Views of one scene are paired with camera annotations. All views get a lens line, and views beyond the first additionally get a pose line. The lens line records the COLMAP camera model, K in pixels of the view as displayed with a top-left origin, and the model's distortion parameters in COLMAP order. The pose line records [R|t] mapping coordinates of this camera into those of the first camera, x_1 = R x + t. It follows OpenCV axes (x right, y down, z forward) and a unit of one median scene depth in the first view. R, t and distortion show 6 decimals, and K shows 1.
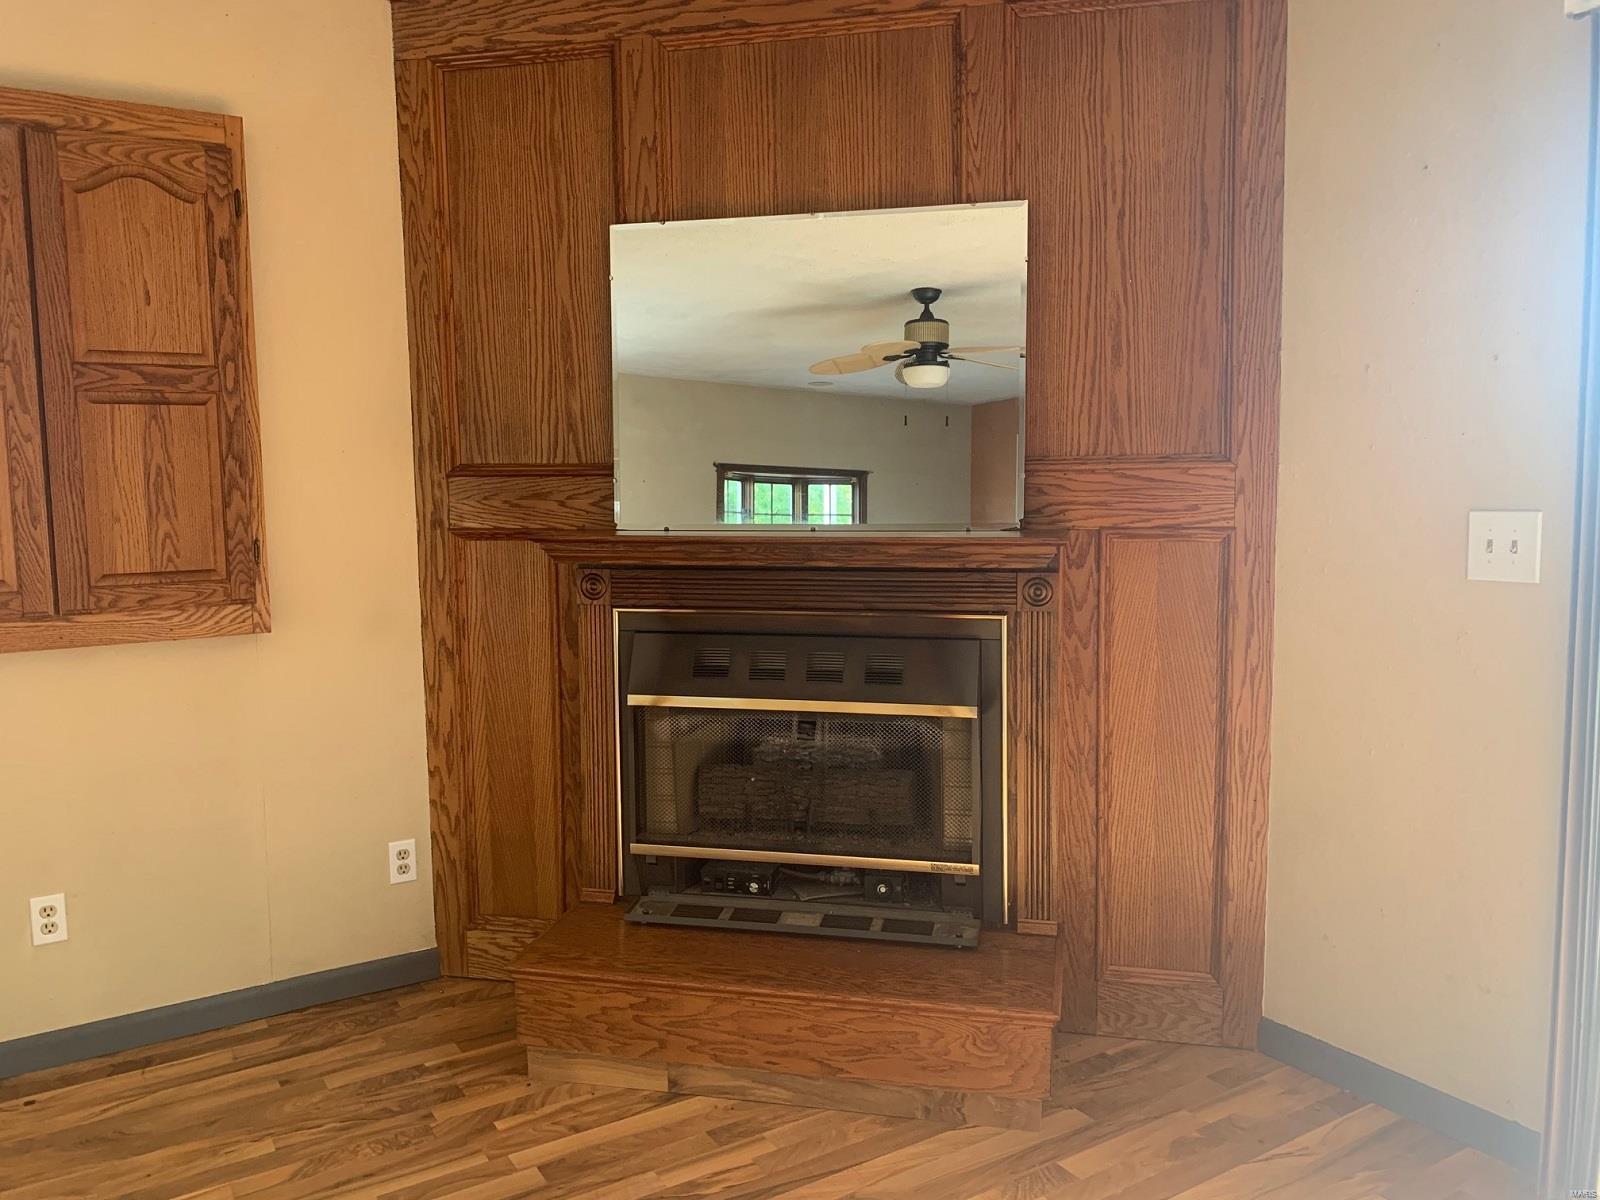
lens RADIAL K [[1194.3, 0, 806.6], [0, 1194.3, 589.3], [0, 0, 1]] dist [0.089076, -0.161335]
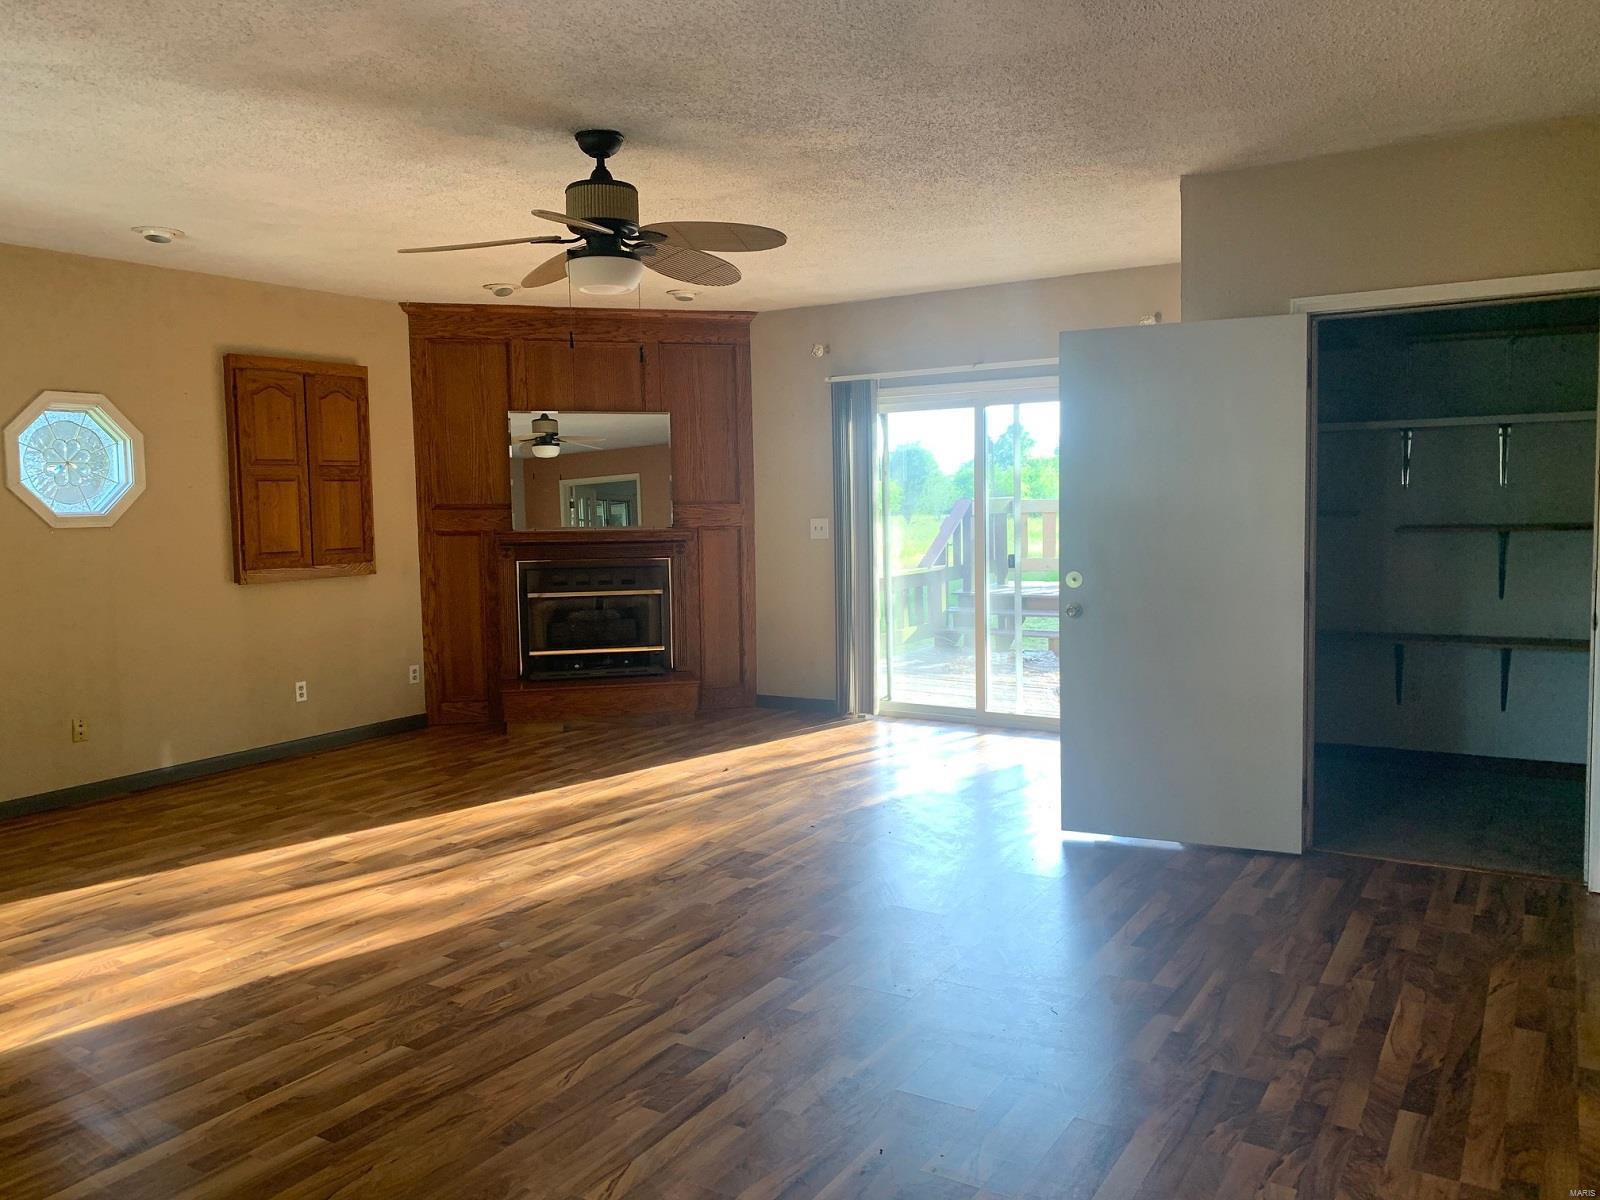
lens RADIAL K [[1194.3, 0, 806.6], [0, 1194.3, 589.3], [0, 0, 1]] dist [0.089076, -0.161335]
pose [[0.893823, -0.034897, 0.447060, -0.783850], [0.047124, 0.998757, -0.016253, 0.152651], [-0.445937, 0.035594, 0.894356, -1.613998]]
